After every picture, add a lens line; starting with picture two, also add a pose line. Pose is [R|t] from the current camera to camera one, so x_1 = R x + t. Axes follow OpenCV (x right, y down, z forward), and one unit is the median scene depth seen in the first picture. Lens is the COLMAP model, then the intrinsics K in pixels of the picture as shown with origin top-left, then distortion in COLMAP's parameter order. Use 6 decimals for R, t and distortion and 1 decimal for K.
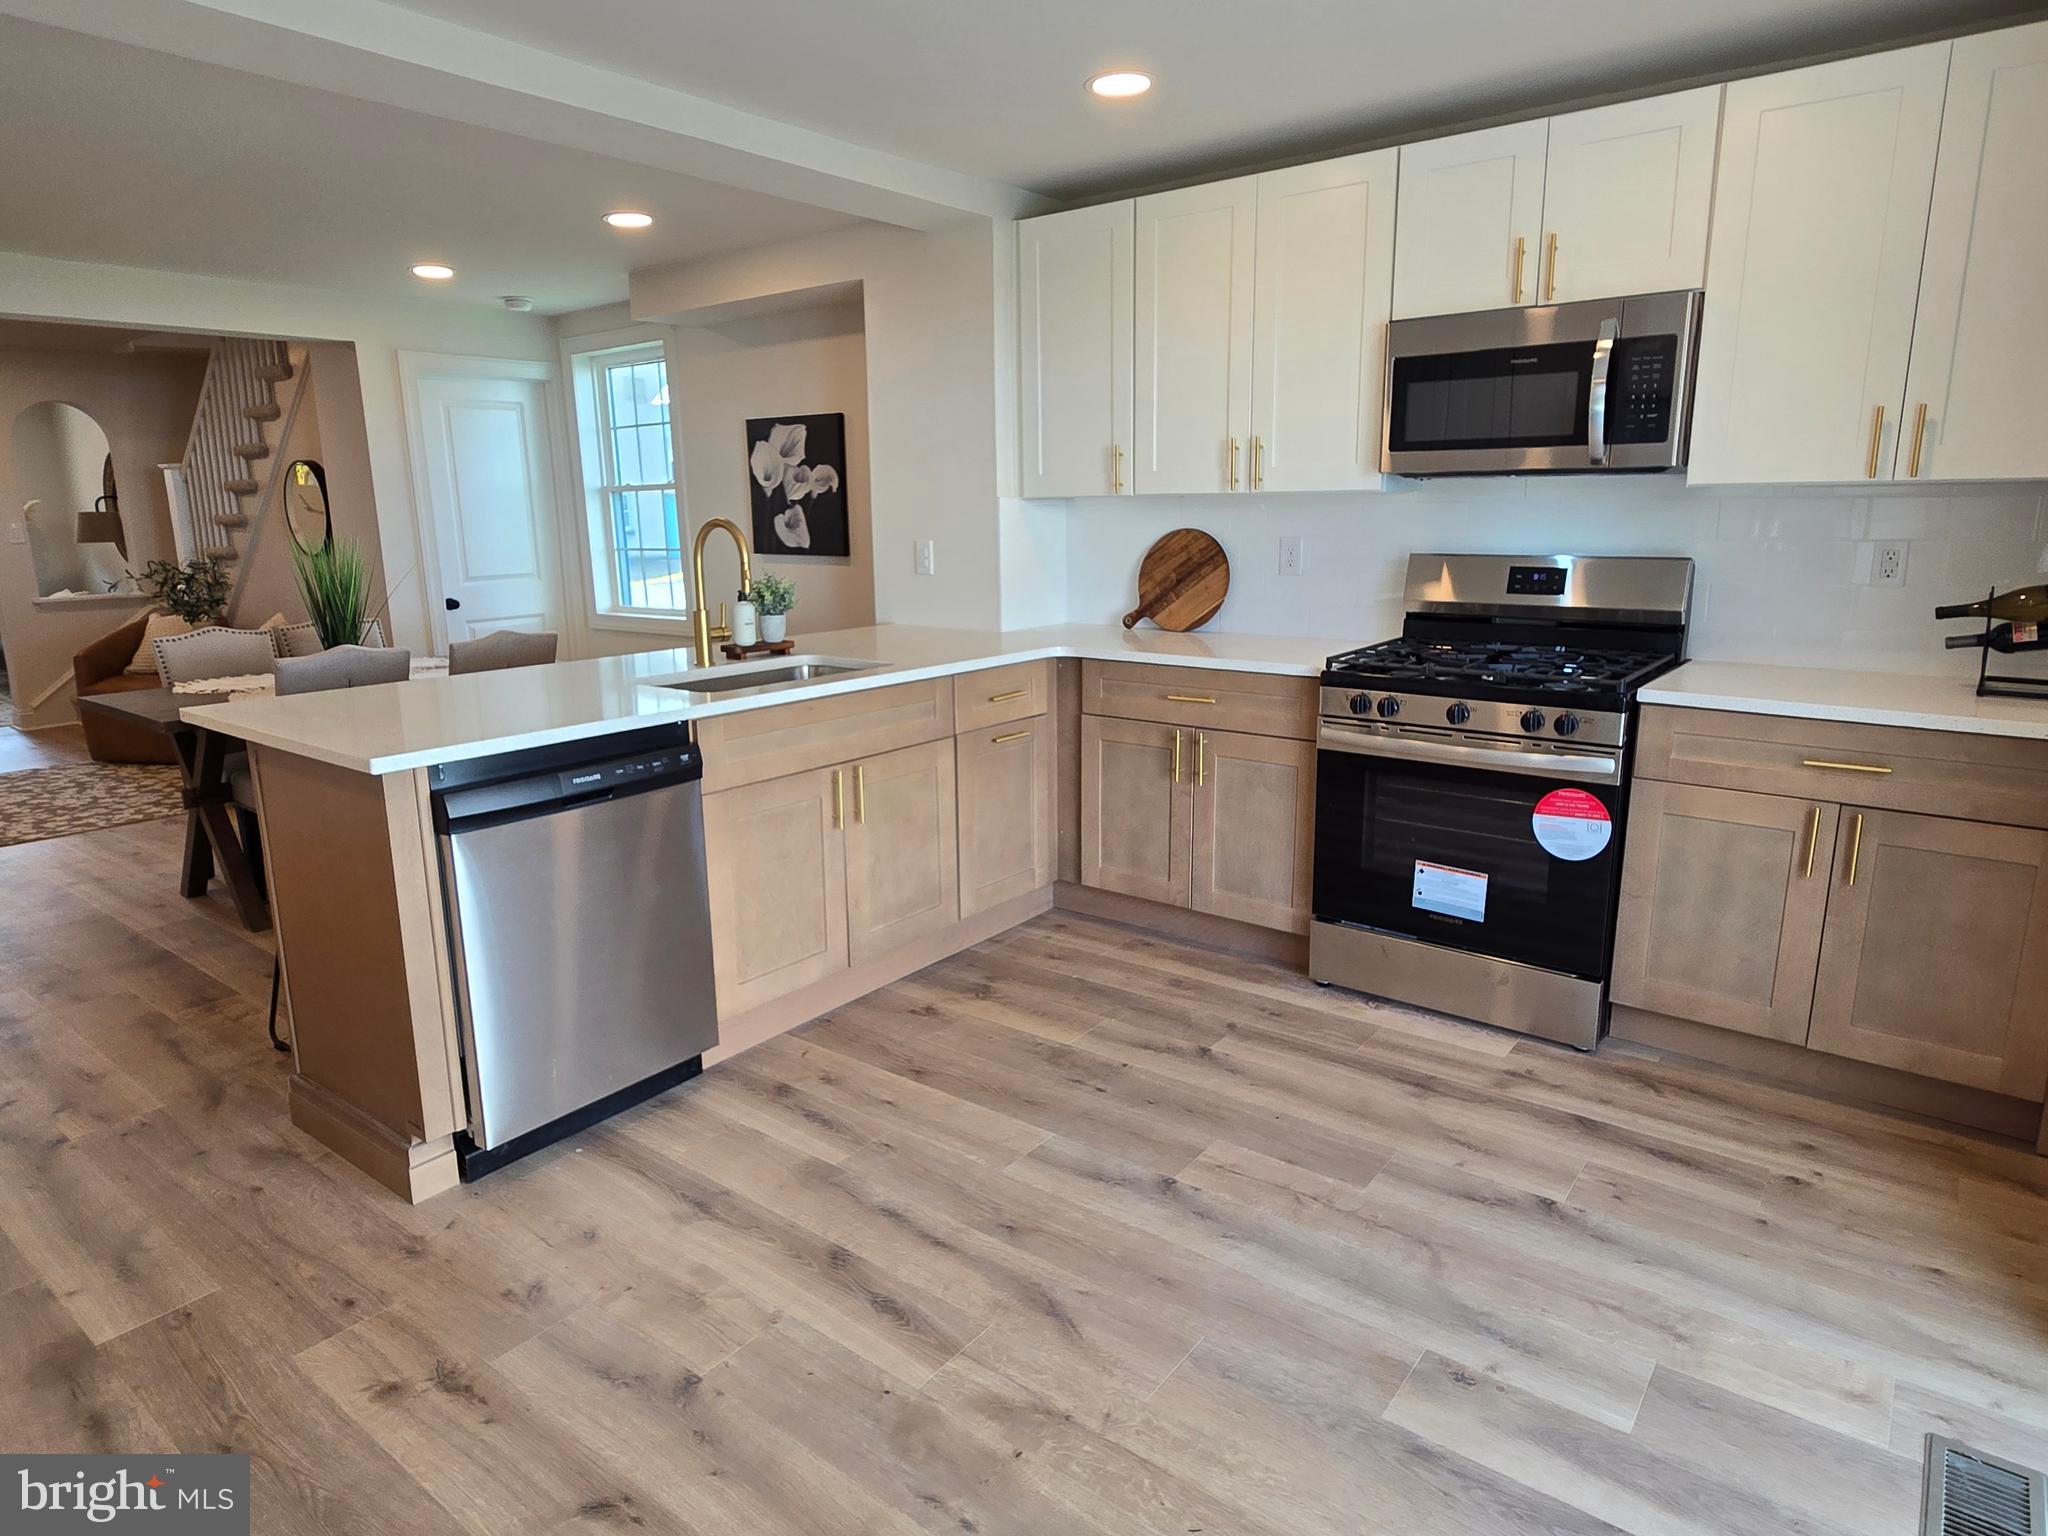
lens RADIAL K [[1201.5, 0, 1019.4], [0, 1201.5, 757.5], [0, 0, 1]] dist [0.001973, -0.000815]
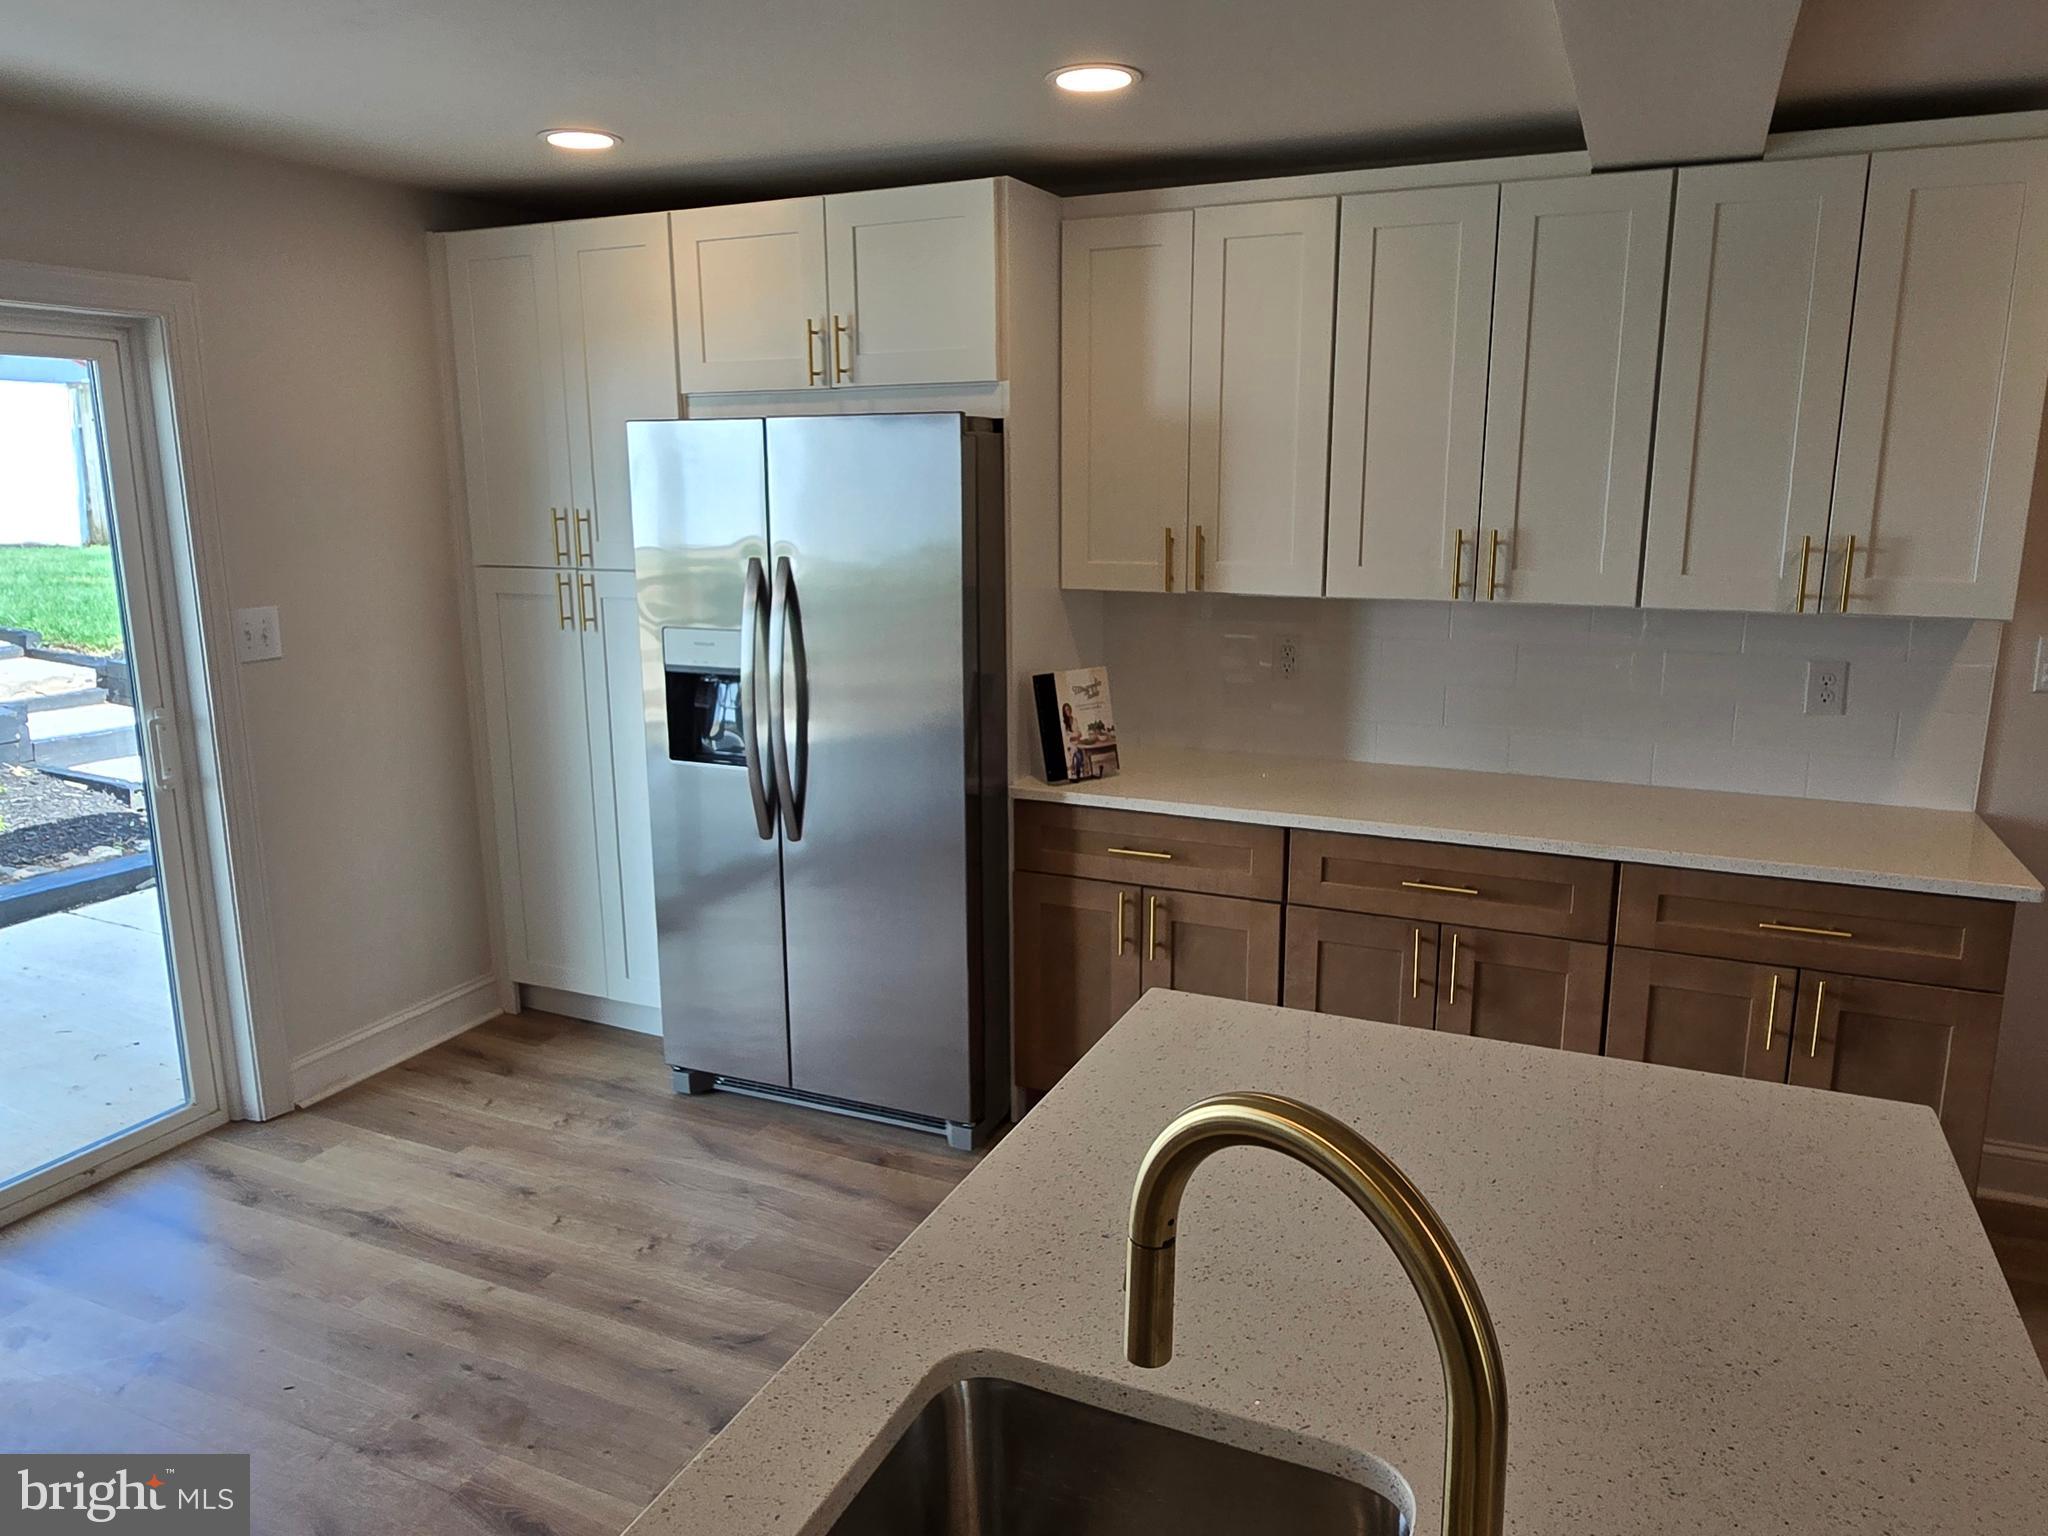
lens RADIAL K [[1338.9, 0, 1023.7], [0, 1338.9, 757.4], [0, 0, 1]] dist [0.007501, 0.002578]
pose [[-0.970058, 0.068286, -0.233077, -0.135386], [-0.032310, 0.914849, 0.402502, -0.248655], [0.240716, 0.397981, -0.885250, 0.864595]]
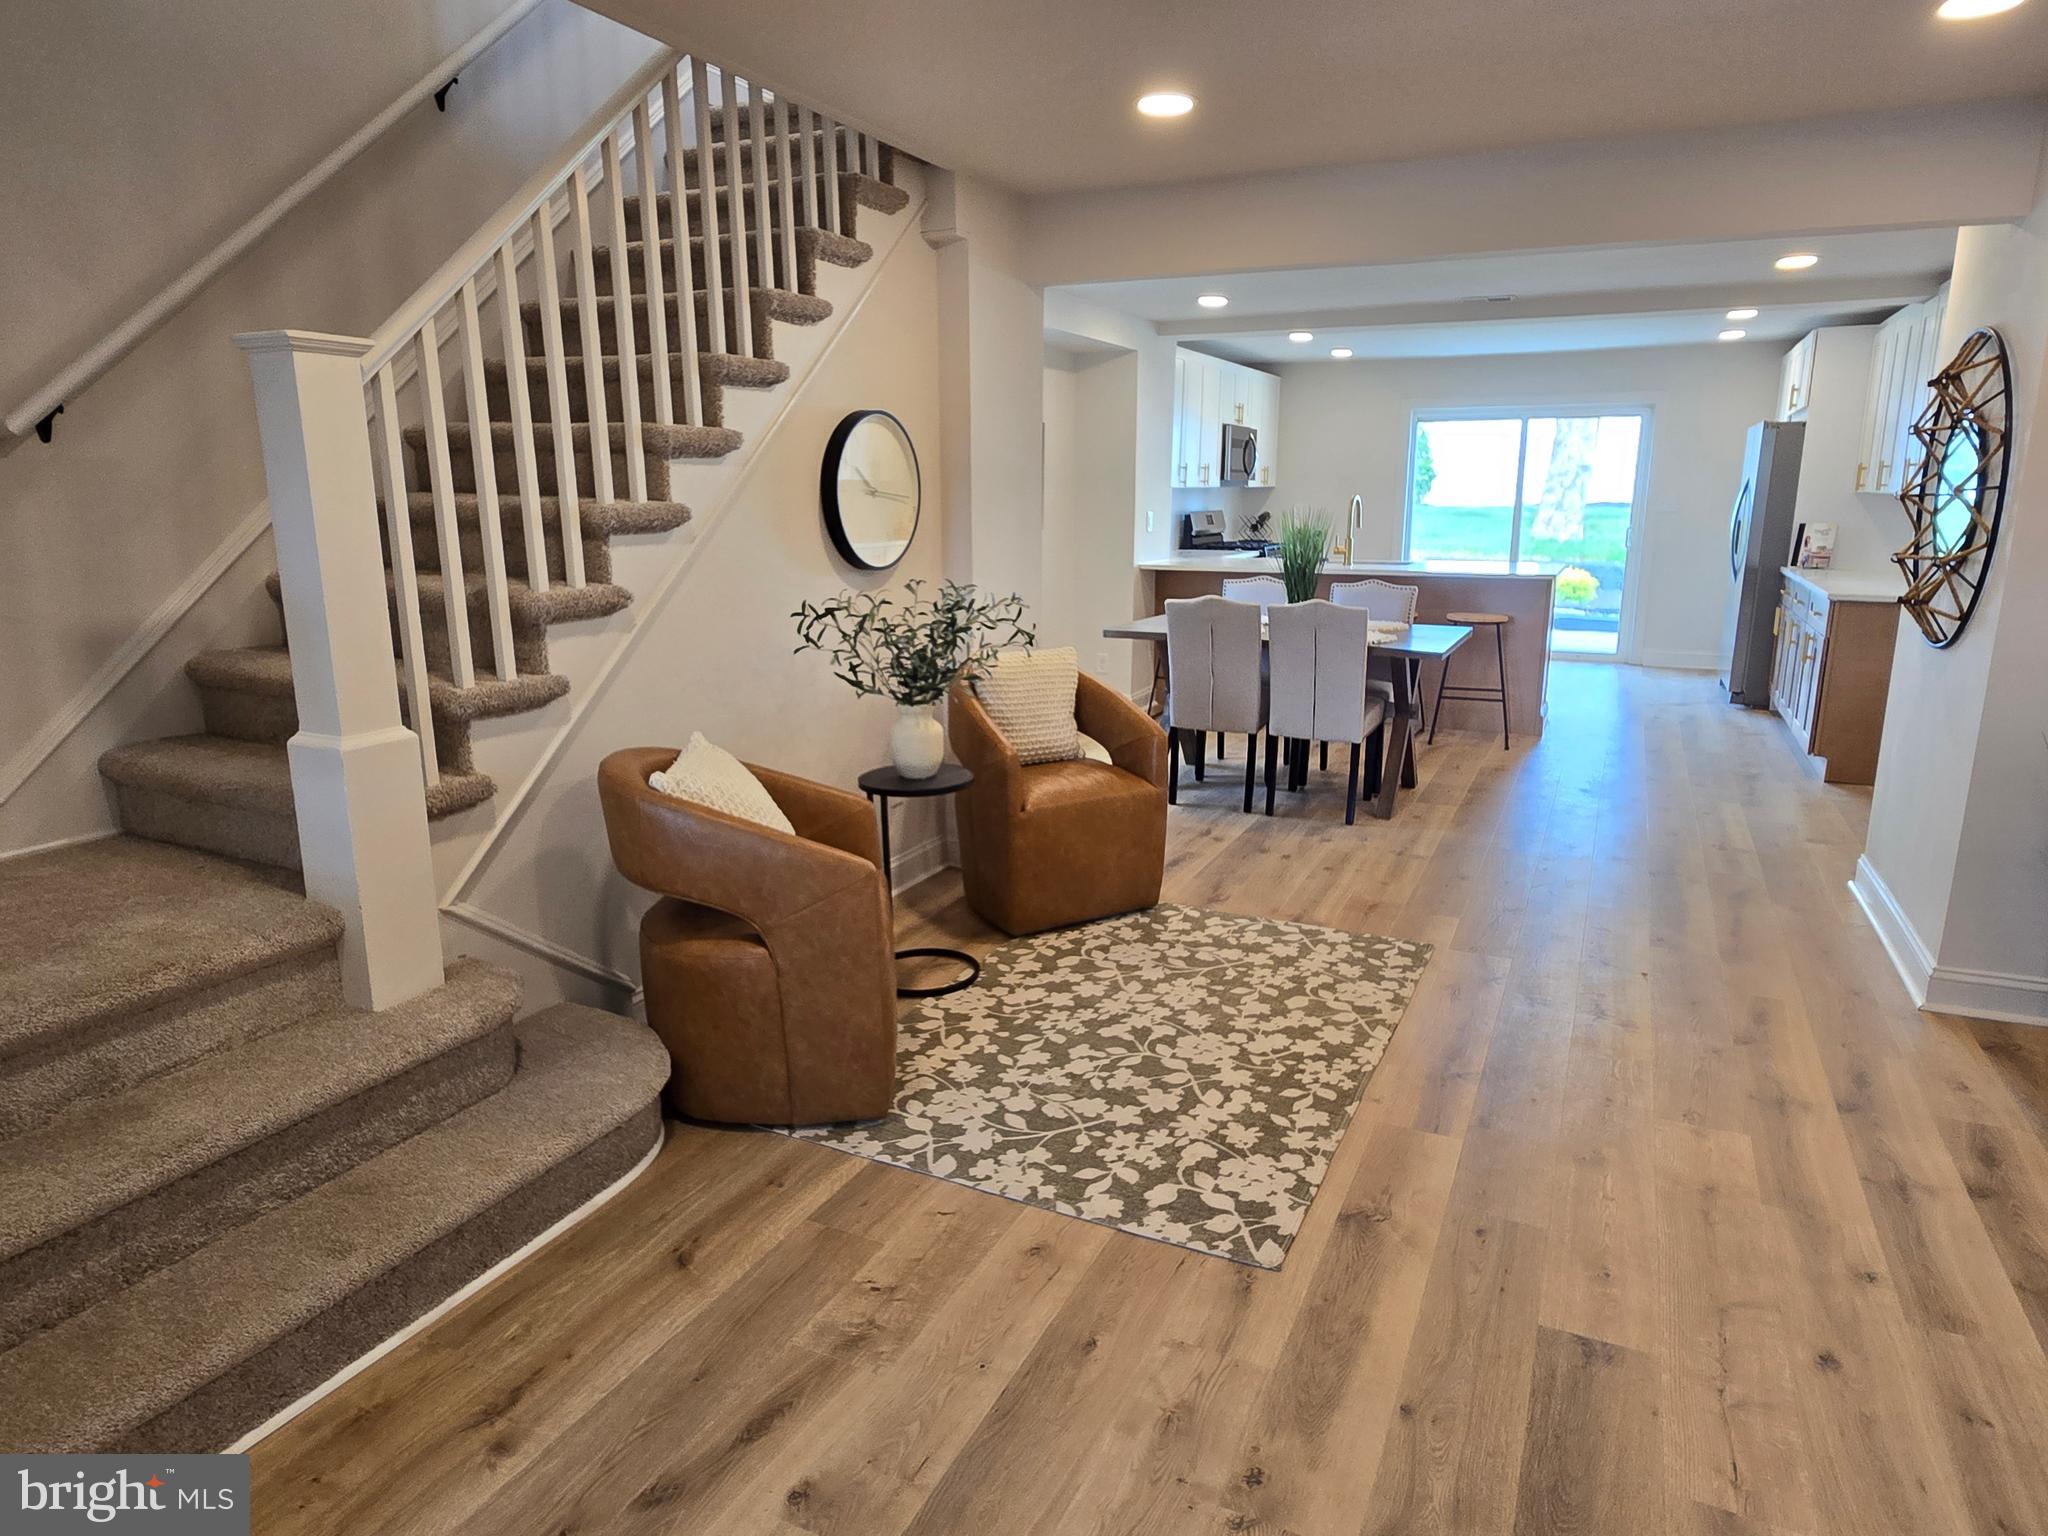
lens RADIAL K [[1218.1, 0, 1017.7], [0, 1218.1, 762.4], [0, 0, 1]] dist [0.002585, -0.001910]
pose [[-0.204963, -0.203708, 0.957337, -1.852076], [0.207510, 0.946823, 0.245898, -0.324005], [-0.956520, 0.249057, -0.151793, 1.603846]]
